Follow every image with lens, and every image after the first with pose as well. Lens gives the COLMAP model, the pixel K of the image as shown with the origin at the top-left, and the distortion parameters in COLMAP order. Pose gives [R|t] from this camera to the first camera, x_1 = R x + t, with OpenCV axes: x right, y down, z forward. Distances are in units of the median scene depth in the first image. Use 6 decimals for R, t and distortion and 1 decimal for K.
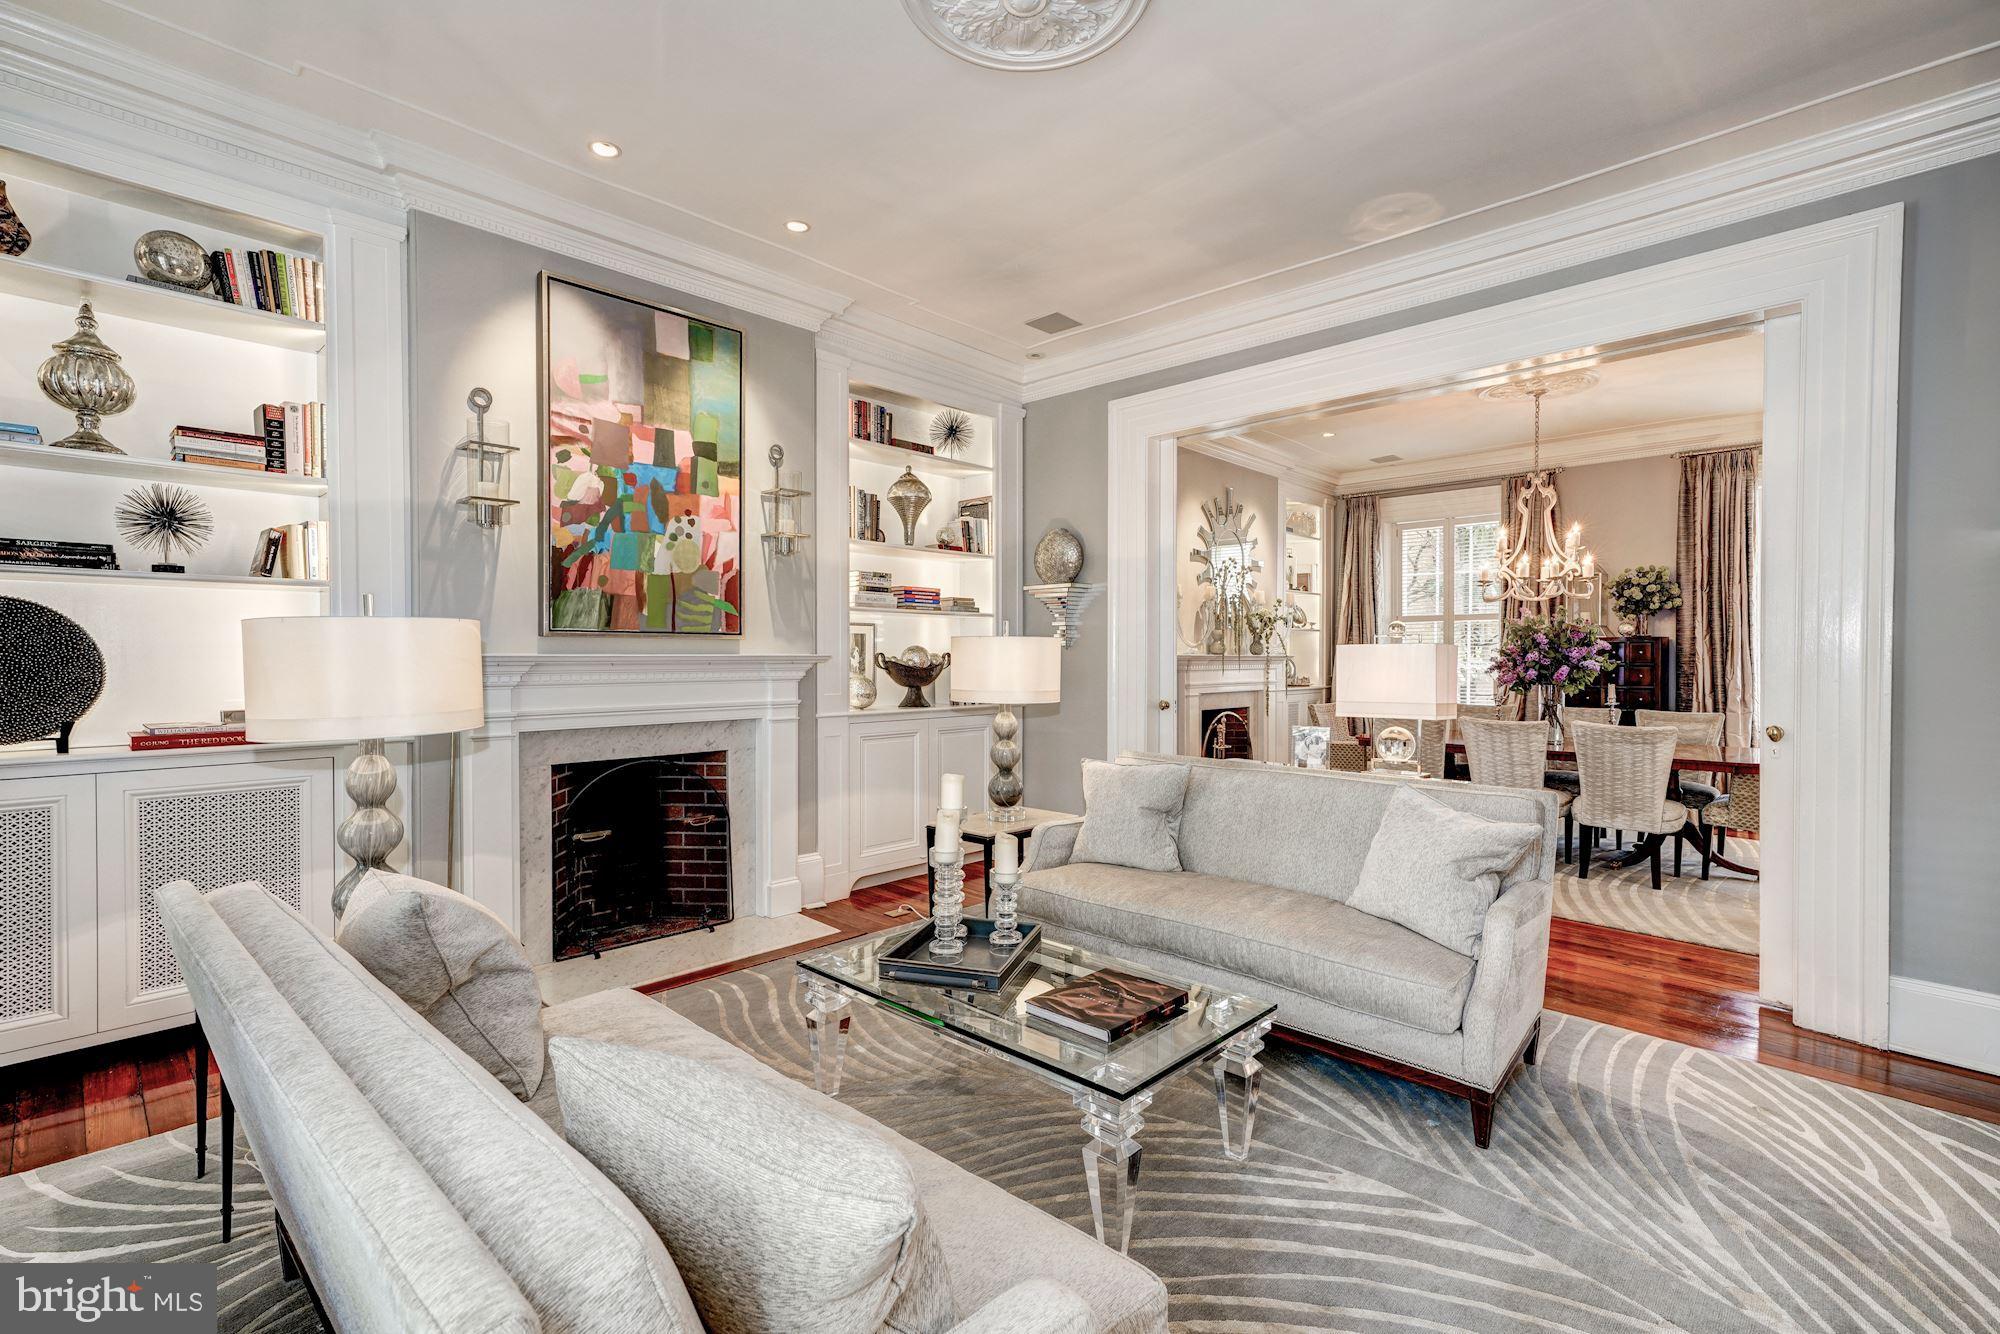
lens RADIAL K [[902.9, 0, 1000.4], [0, 902.9, 669.9], [0, 0, 1]] dist [0.002854, 0.001349]
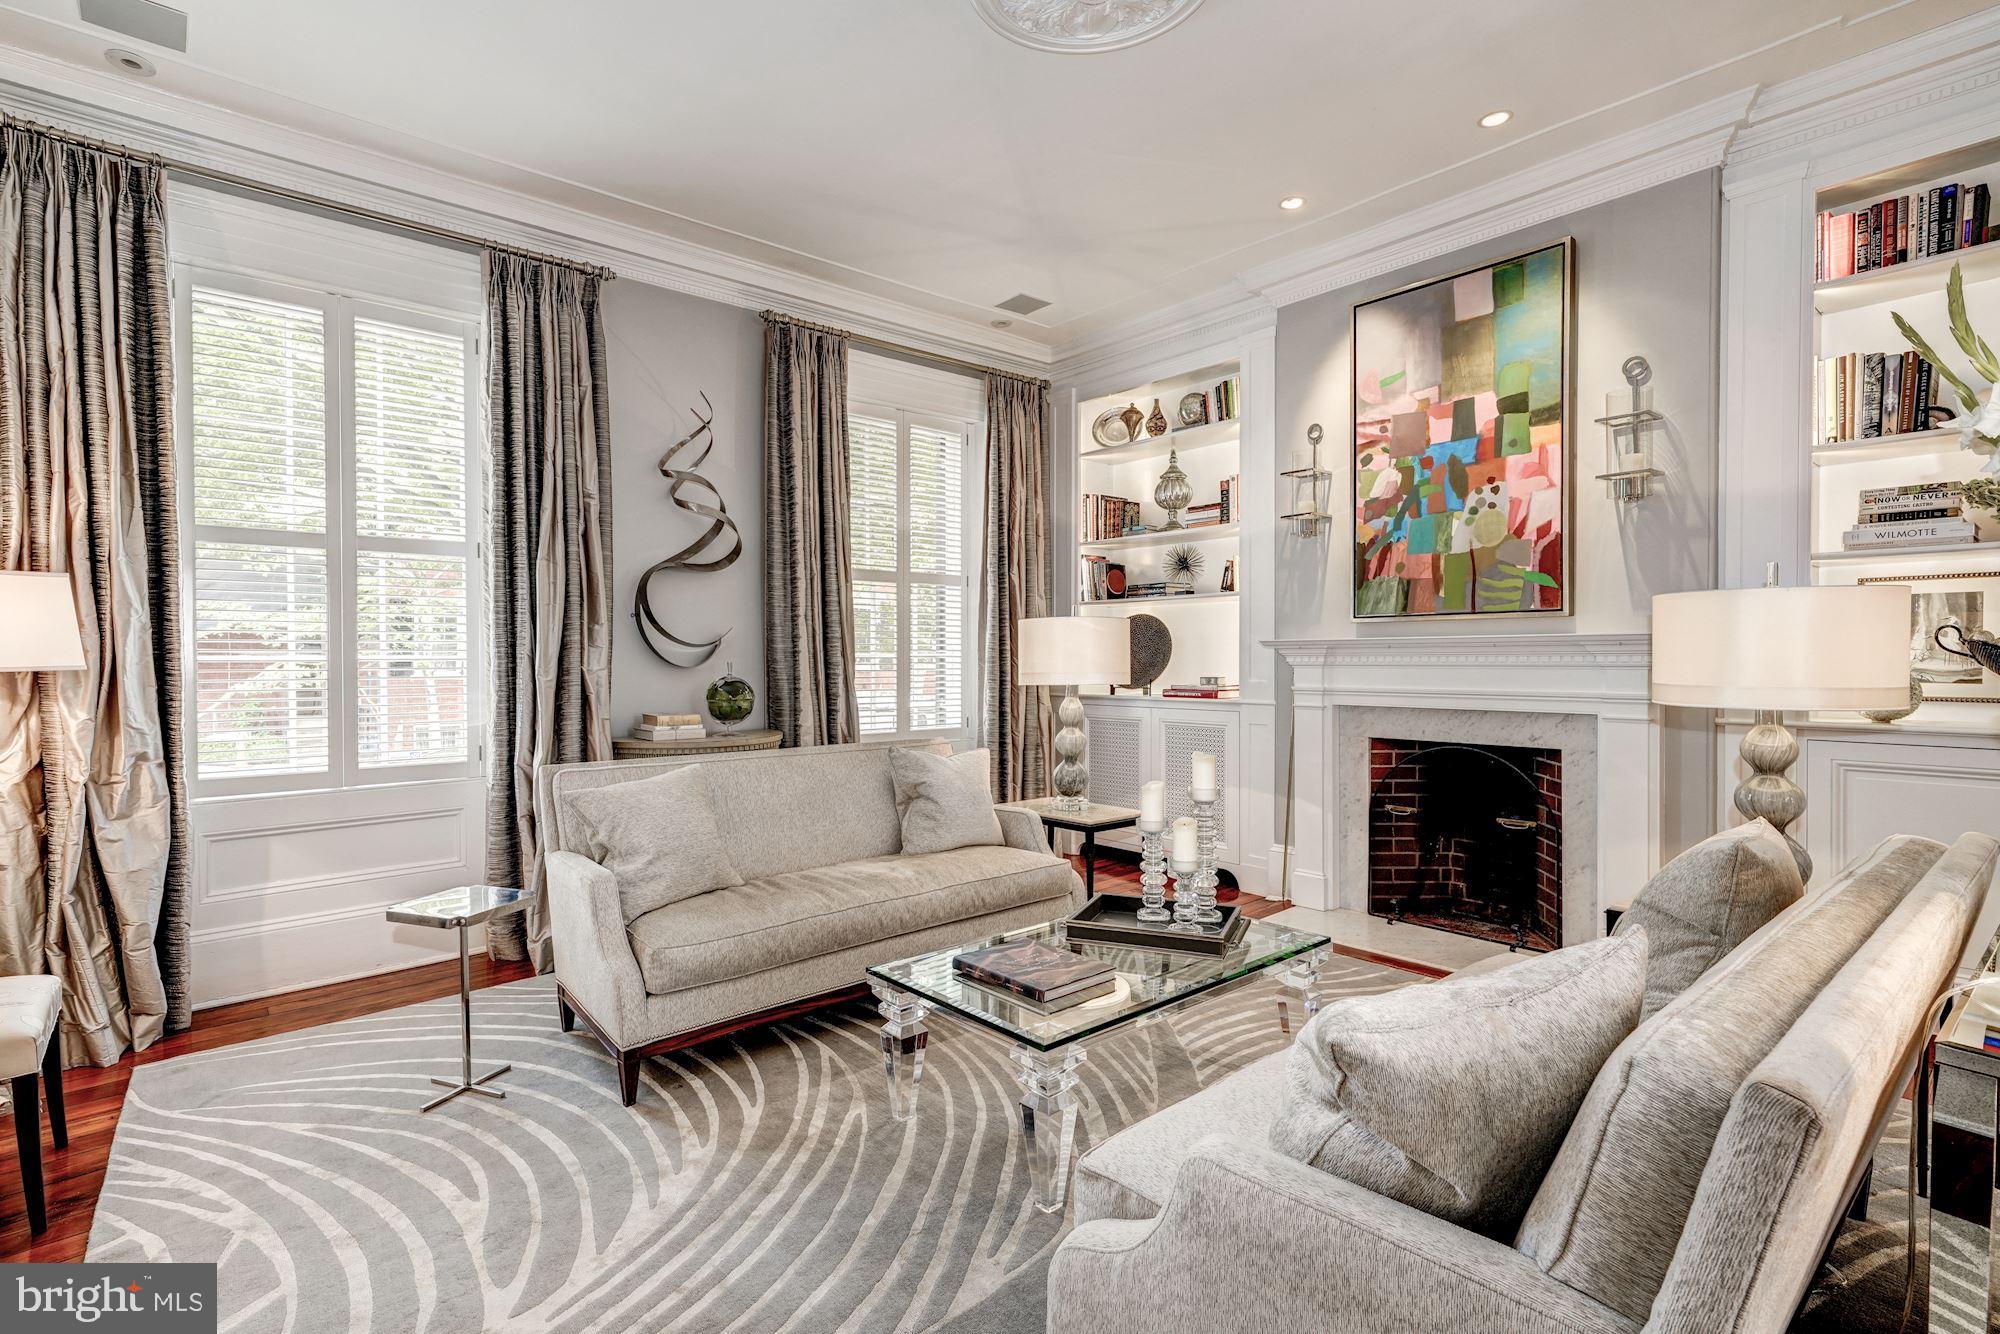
lens RADIAL K [[961.8, 0, 995.2], [0, 961.8, 667.5], [0, 0, 1]] dist [0.004293, 0.000608]
pose [[-0.098738, 0.010198, -0.995061, 0.716290], [-0.010571, 0.999880, 0.011296, 0.009750], [0.995057, 0.011634, -0.098619, 0.640023]]
